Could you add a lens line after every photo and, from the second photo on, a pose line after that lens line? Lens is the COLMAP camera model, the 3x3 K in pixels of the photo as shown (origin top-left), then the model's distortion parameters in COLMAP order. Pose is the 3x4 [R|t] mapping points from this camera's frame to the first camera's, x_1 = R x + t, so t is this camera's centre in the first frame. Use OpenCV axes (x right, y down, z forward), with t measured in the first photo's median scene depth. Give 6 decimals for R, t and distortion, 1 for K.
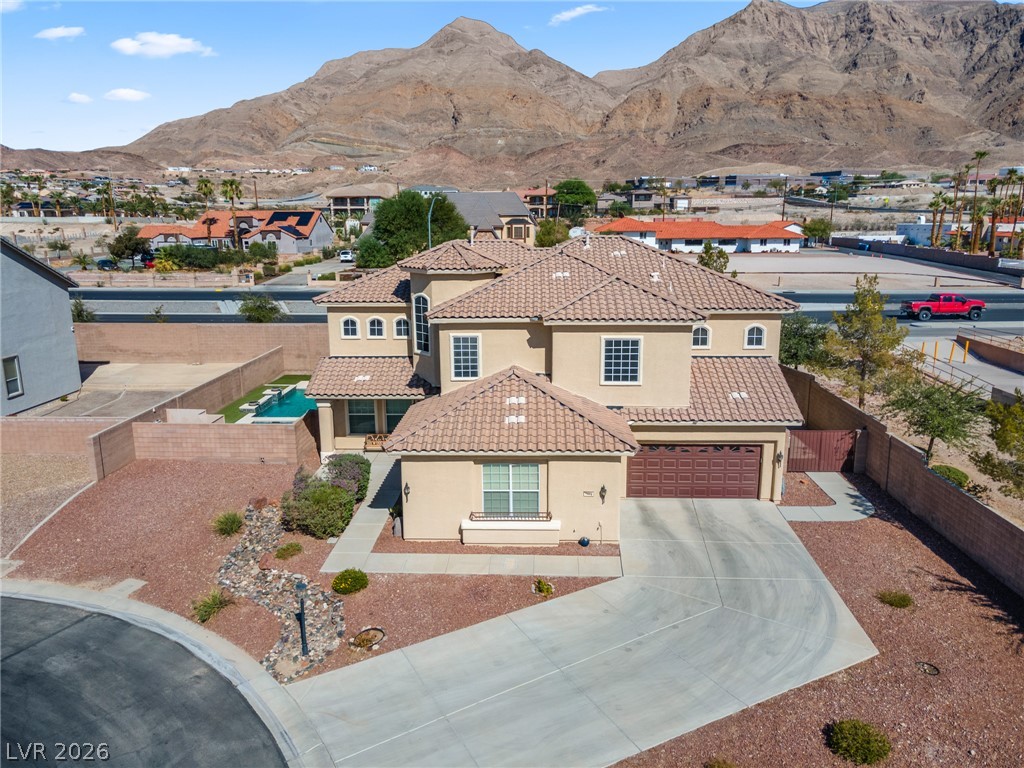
lens RADIAL K [[730.6, 0, 512.4], [0, 730.6, 394.2], [0, 0, 1]] dist [0.033700, 0.010450]
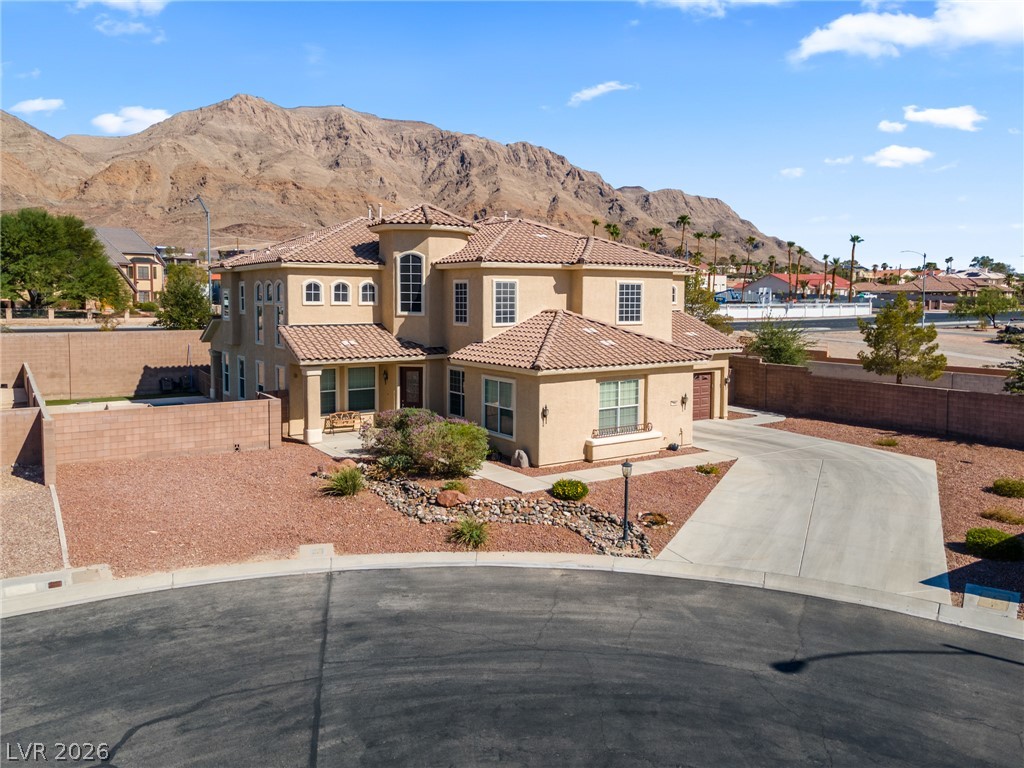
lens RADIAL K [[756.8, 0, 498.1], [0, 756.8, 351.8], [0, 0, 1]] dist [0.022232, 0.037777]
pose [[0.813799, -0.029472, 0.580399, -0.587051], [0.124332, 0.984419, -0.124343, 0.125517], [-0.567691, 0.173352, 0.804783, 0.145132]]
